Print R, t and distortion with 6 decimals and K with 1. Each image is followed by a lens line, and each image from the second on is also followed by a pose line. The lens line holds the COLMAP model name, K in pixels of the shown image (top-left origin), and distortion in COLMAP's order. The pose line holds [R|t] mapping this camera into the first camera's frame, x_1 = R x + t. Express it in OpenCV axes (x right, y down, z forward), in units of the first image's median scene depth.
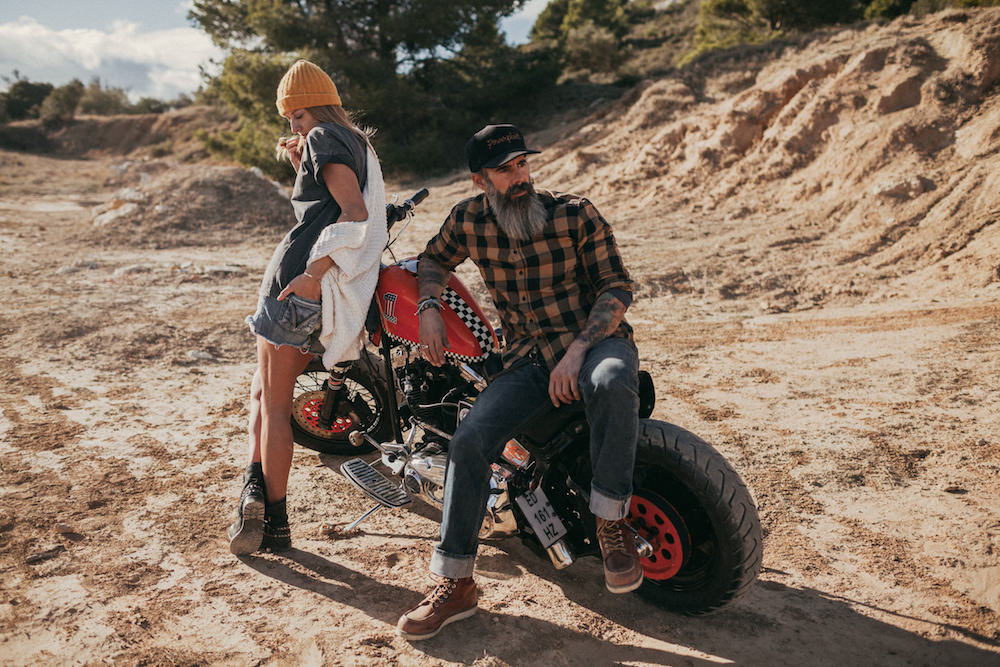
lens RADIAL K [[968.1, 0, 500.0], [0, 968.1, 333.5], [0, 0, 1]] dist [-0.074954, 0.101373]
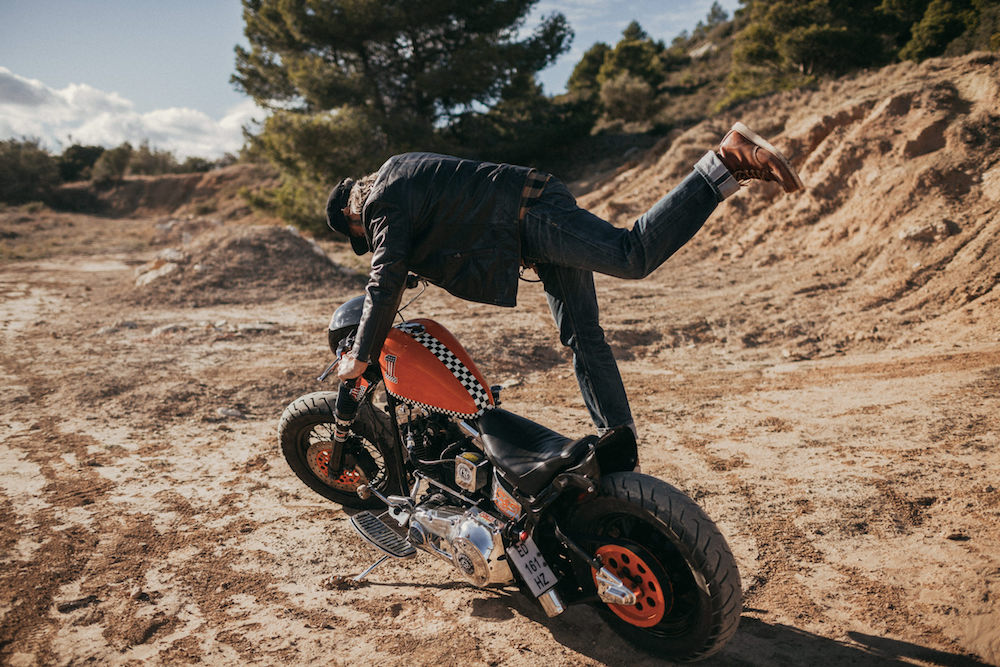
lens RADIAL K [[975.7, 0, 496.4], [0, 975.7, 312.4], [0, 0, 1]] dist [-0.083377, 0.113311]
pose [[0.998606, -0.019492, -0.049056, 0.021422], [0.015921, 0.997267, -0.072152, -0.003452], [0.050328, 0.071270, 0.996187, -0.024288]]
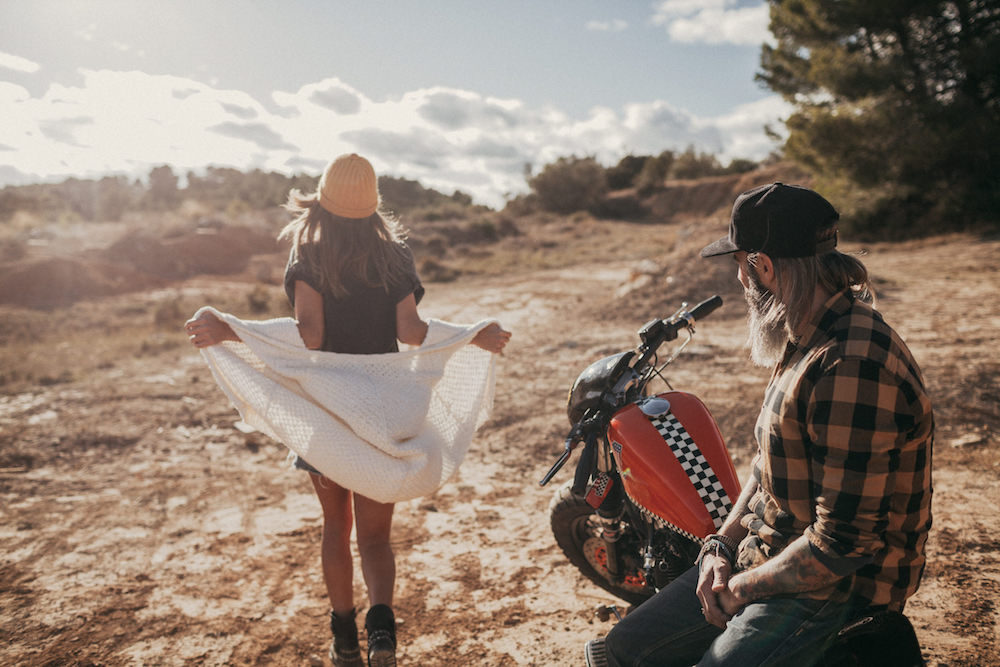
lens RADIAL K [[975.7, 0, 496.4], [0, 975.7, 312.4], [0, 0, 1]] dist [-0.083377, 0.113311]
pose [[0.818809, -0.011116, -0.573958, 0.106398], [-0.032760, 0.997278, -0.066050, -0.036705], [0.573130, 0.072885, 0.816217, 0.117836]]
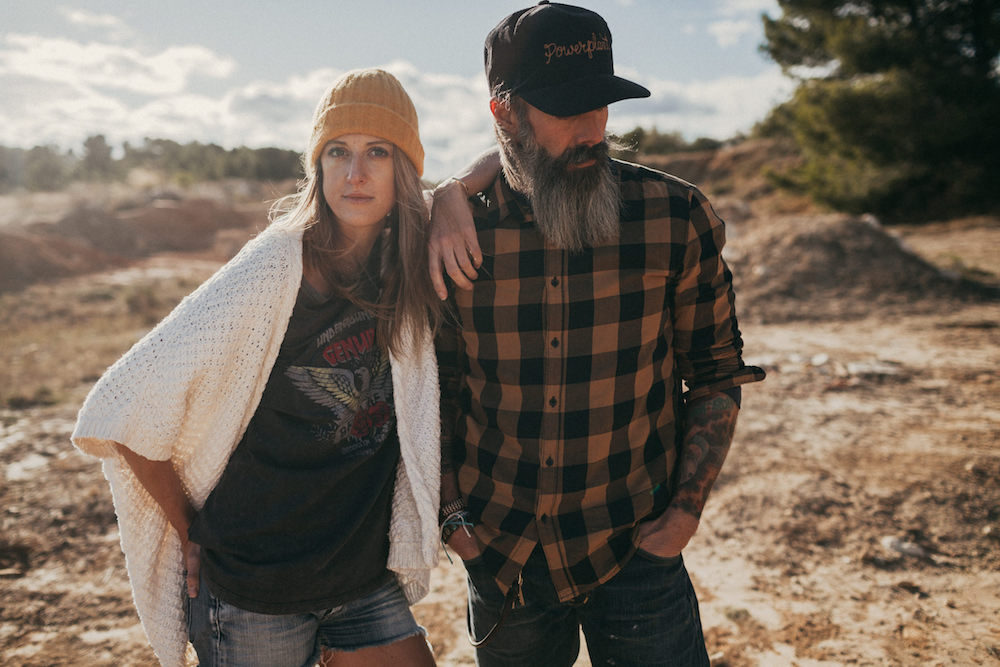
lens RADIAL K [[975.7, 0, 496.4], [0, 975.7, 312.4], [0, 0, 1]] dist [-0.083377, 0.113311]
pose [[0.852601, 0.007635, -0.522507, -0.154559], [-0.035424, 0.998438, -0.043215, -0.070785], [0.521361, 0.055354, 0.851539, 0.226419]]
